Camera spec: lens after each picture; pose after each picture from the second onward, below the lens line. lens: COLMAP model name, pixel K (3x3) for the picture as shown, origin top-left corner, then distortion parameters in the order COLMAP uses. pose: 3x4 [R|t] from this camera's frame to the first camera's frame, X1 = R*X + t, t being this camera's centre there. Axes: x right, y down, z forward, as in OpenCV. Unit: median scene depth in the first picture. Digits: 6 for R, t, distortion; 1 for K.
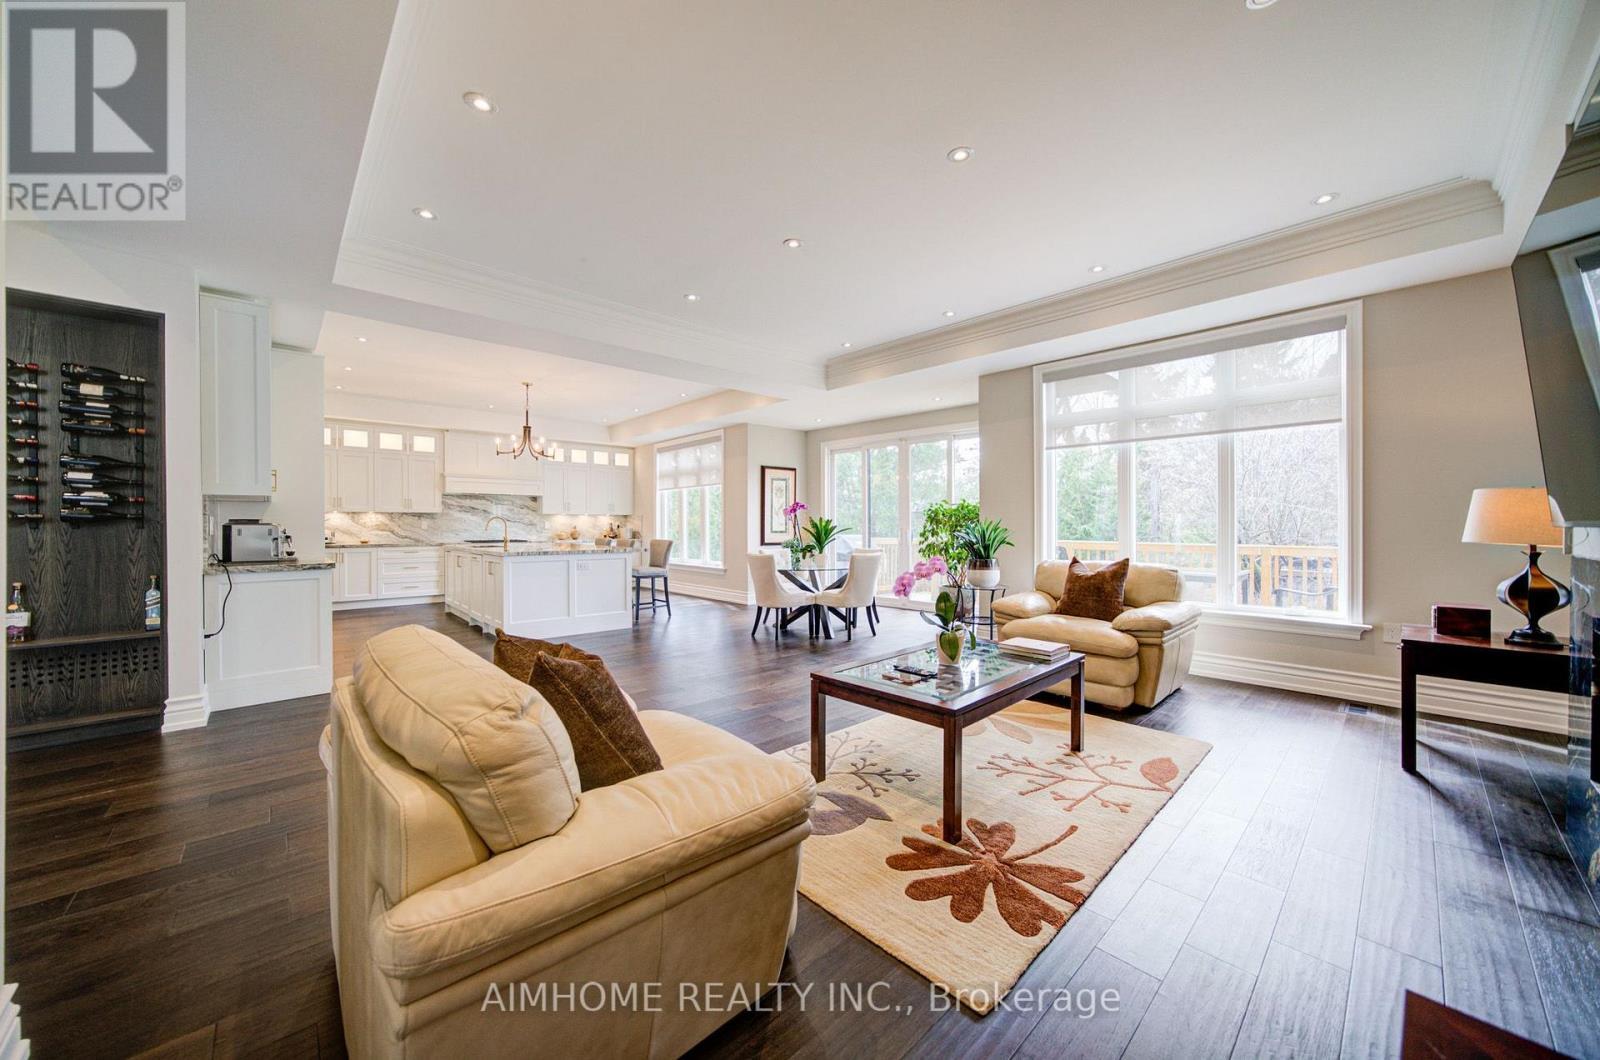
lens RADIAL K [[574.2, 0, 802.7], [0, 574.2, 532.7], [0, 0, 1]] dist [-0.023591, 0.000257]
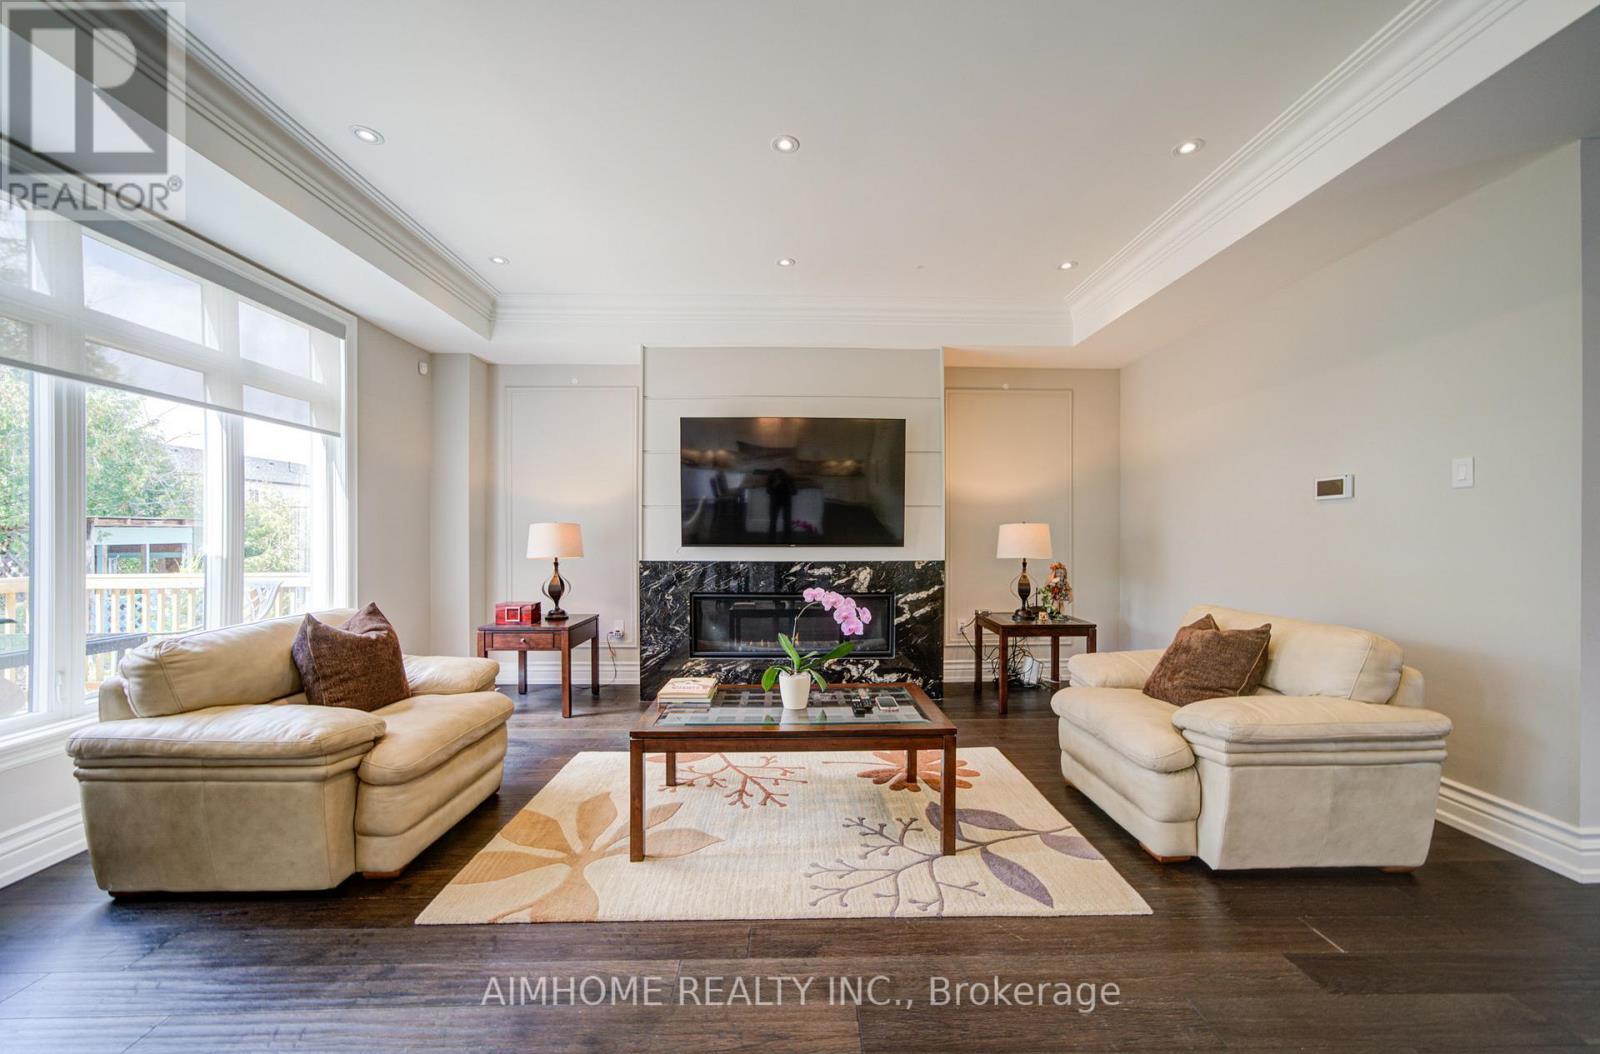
lens RADIAL K [[604.4, 0, 804.9], [0, 604.4, 533.6], [0, 0, 1]] dist [-0.005416, 0.002787]
pose [[-0.748904, 0.000934, 0.662678, -0.124197], [0.008483, 0.999931, 0.008178, -0.017012], [-0.662624, 0.011746, -0.748860, 0.546058]]
